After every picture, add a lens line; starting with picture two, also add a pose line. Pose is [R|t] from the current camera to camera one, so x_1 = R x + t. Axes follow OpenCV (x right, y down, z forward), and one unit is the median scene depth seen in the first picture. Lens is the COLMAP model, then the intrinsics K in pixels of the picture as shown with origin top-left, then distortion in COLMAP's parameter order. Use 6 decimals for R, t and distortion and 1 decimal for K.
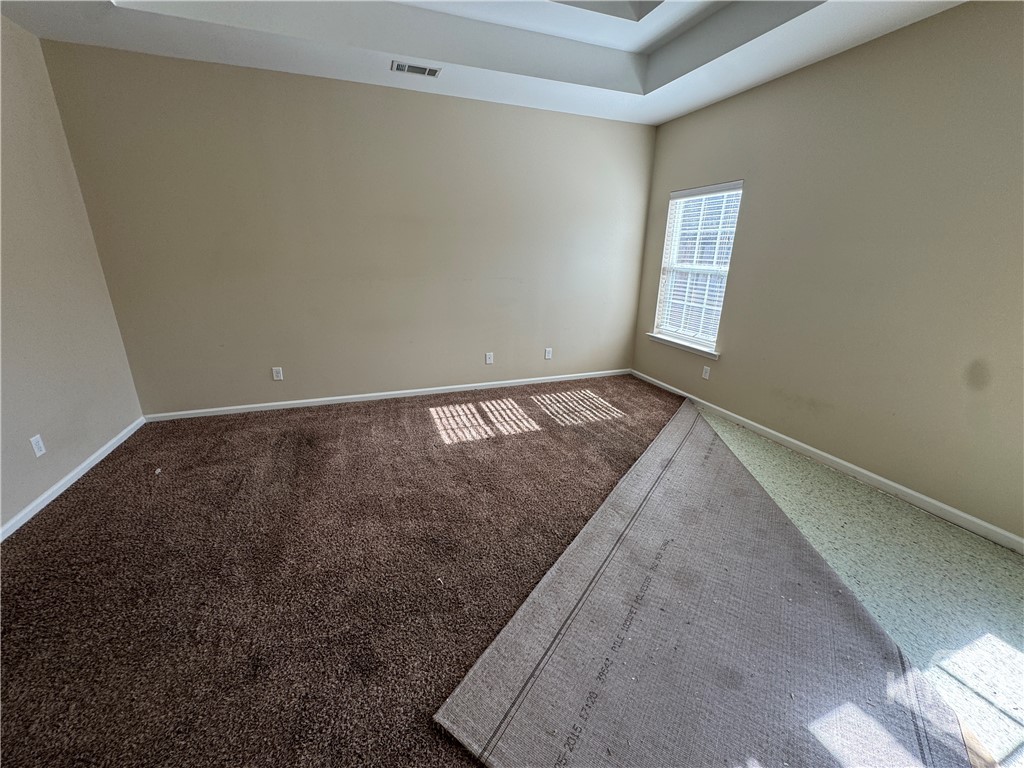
lens RADIAL K [[410.0, 0, 510.6], [0, 410.0, 383.7], [0, 0, 1]] dist [-0.003719, 0.000060]
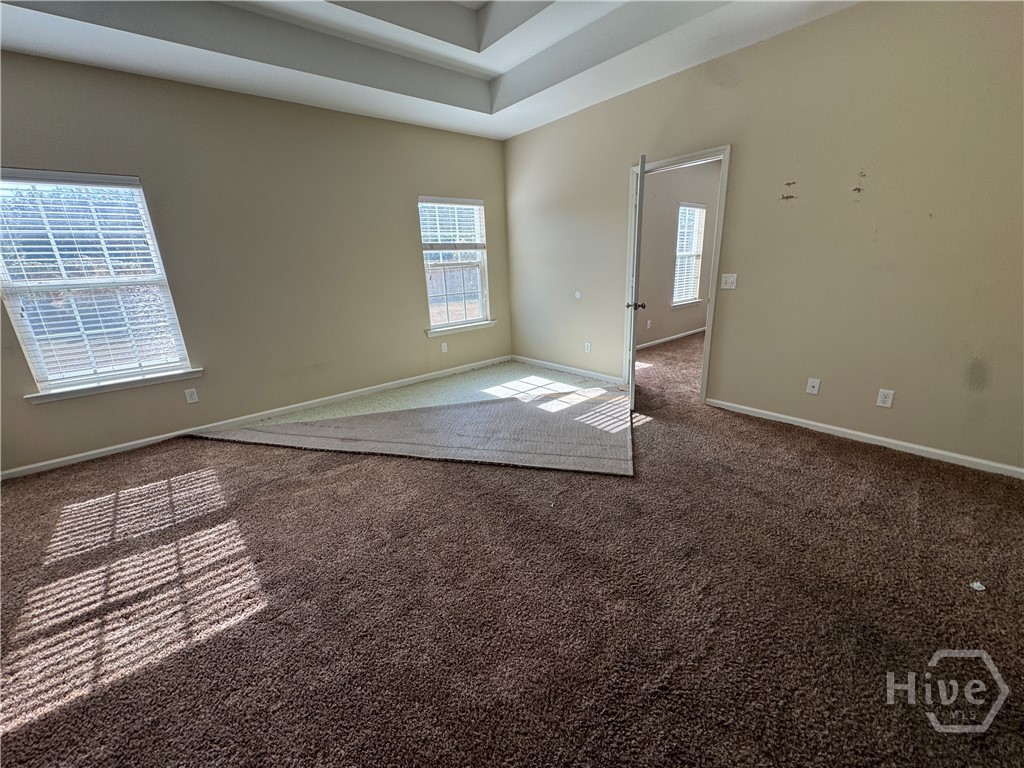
lens RADIAL K [[408.8, 0, 515.3], [0, 408.8, 399.8], [0, 0, 1]] dist [-0.001067, 0.000058]
pose [[-0.350317, -0.305379, 0.885450, -0.578496], [0.327531, 0.845731, 0.421264, -0.173099], [-0.877497, 0.437588, -0.196253, 0.621040]]
